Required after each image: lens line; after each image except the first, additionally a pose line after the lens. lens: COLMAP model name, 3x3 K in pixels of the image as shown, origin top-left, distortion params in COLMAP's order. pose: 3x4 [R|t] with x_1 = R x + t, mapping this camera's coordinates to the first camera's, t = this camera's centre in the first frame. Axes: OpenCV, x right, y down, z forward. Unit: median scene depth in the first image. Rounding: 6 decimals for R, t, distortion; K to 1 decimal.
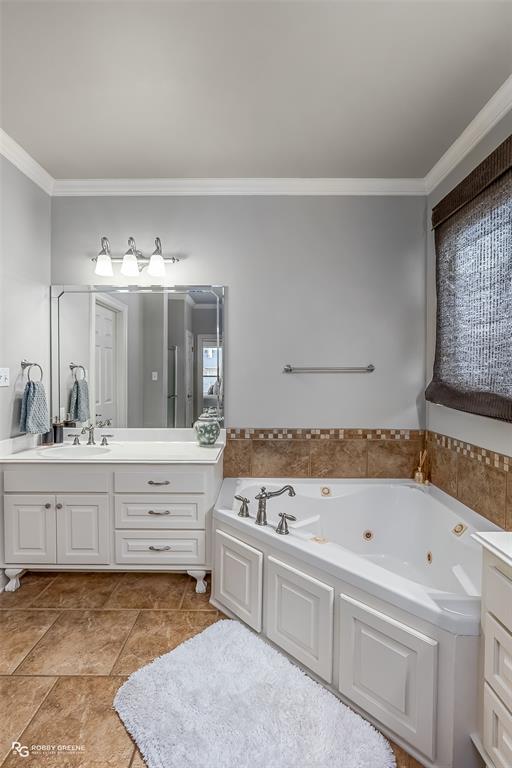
lens RADIAL K [[268.1, 0, 255.9], [0, 268.1, 385.8], [0, 0, 1]] dist [-0.002516, -0.000082]
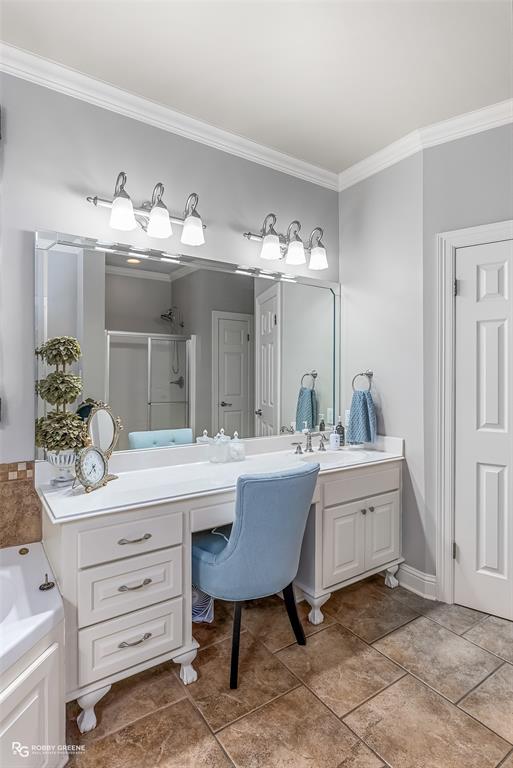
lens RADIAL K [[397.6, 0, 255.9], [0, 397.6, 377.7], [0, 0, 1]] dist [-0.001701, 0.000325]
pose [[0.824003, -0.014169, 0.566408, -0.848632], [0.032813, 0.999203, -0.022741, -0.007763], [-0.565634, 0.037324, 0.823811, 0.005198]]
